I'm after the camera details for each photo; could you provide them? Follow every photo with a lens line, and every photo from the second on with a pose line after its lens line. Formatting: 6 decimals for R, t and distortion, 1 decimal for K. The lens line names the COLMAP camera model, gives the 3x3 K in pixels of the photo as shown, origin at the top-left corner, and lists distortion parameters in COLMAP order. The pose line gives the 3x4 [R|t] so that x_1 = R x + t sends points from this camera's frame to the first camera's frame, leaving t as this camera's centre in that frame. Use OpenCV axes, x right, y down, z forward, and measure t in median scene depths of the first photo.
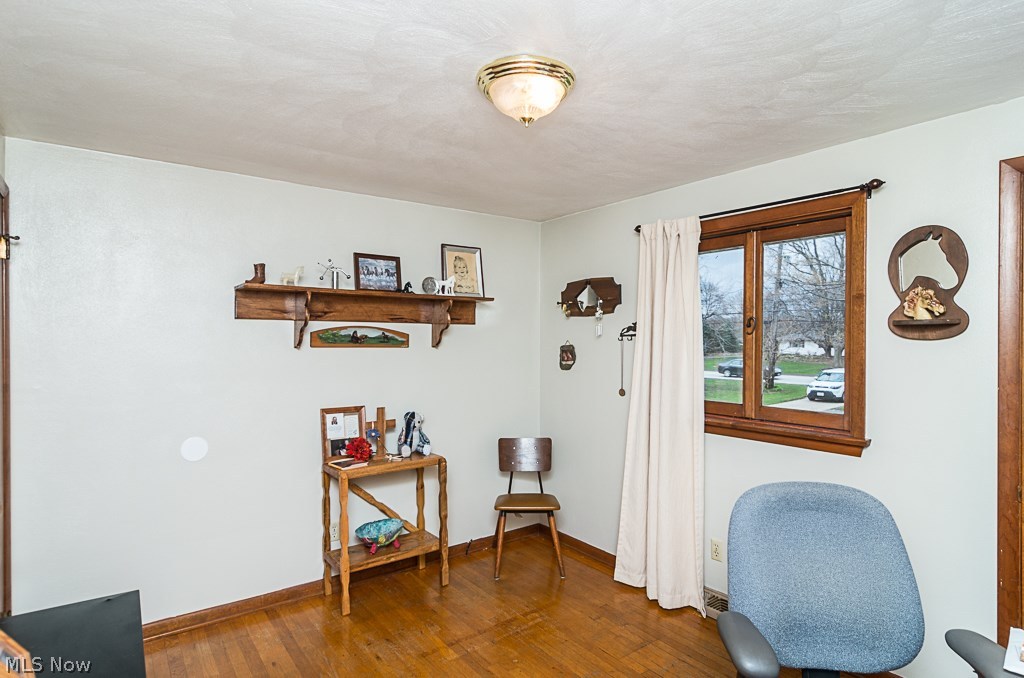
lens RADIAL K [[561.6, 0, 514.5], [0, 561.6, 336.4], [0, 0, 1]] dist [0.002942, -0.000045]
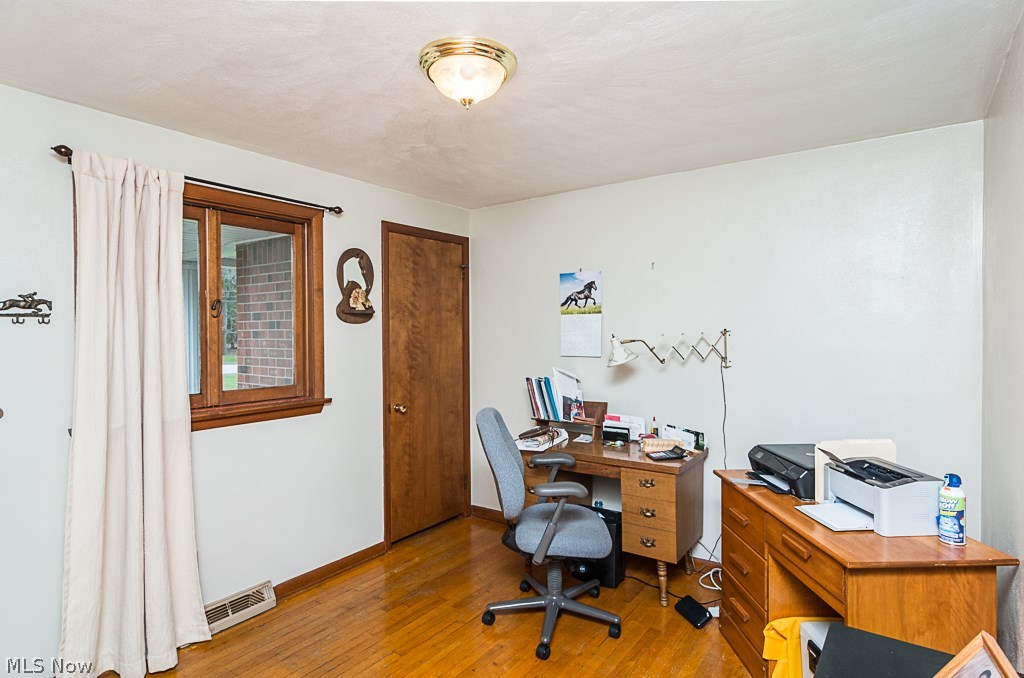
lens RADIAL K [[561.6, 0, 514.5], [0, 561.6, 336.4], [0, 0, 1]] dist [0.002942, -0.000045]
pose [[-0.312063, -0.013307, 0.949968, -0.685438], [0.001267, 0.999895, 0.014422, 0.016062], [-0.950060, 0.005704, -0.312014, 0.871837]]
